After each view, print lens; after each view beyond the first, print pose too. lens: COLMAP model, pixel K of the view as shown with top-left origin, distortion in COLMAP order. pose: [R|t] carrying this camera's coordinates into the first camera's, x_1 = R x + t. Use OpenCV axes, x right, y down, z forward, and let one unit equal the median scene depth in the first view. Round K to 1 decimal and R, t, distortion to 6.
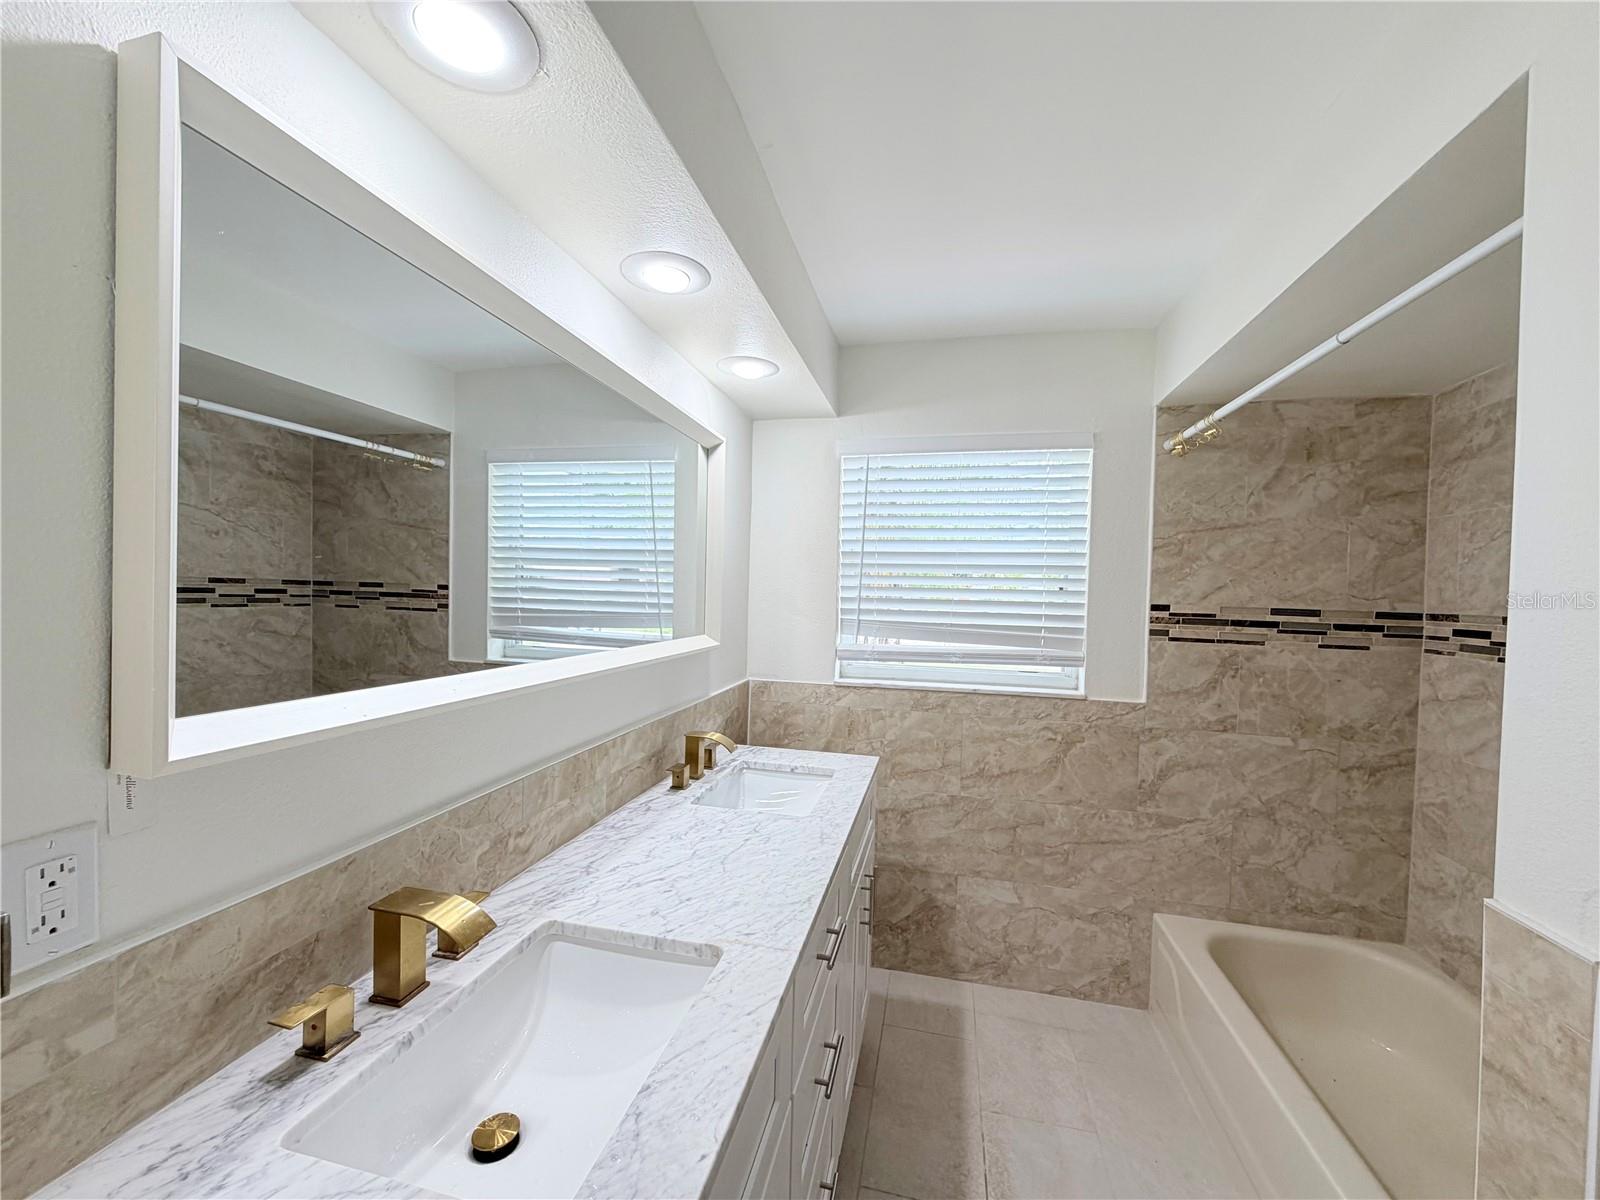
lens RADIAL K [[643.2, 0, 793.1], [0, 643.2, 601.8], [0, 0, 1]] dist [0.007090, -0.000345]
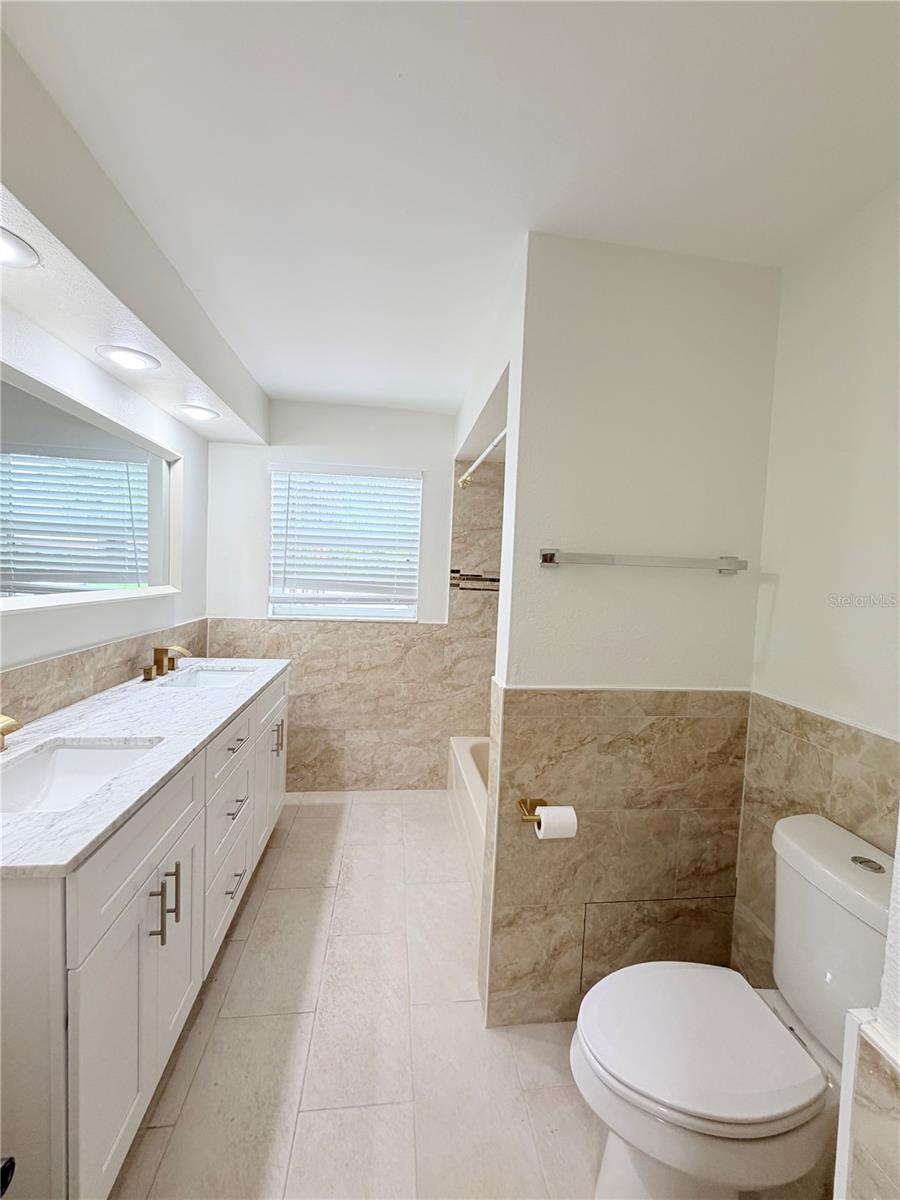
lens RADIAL K [[482.4, 0, 448.1], [0, 482.4, 594.8], [0, 0, 1]] dist [0.007090, -0.000345]
pose [[0.939985, -0.005145, 0.341176, 0.082982], [-0.010612, 0.998962, 0.044301, 0.014415], [-0.341050, -0.045263, 0.938955, -0.269908]]
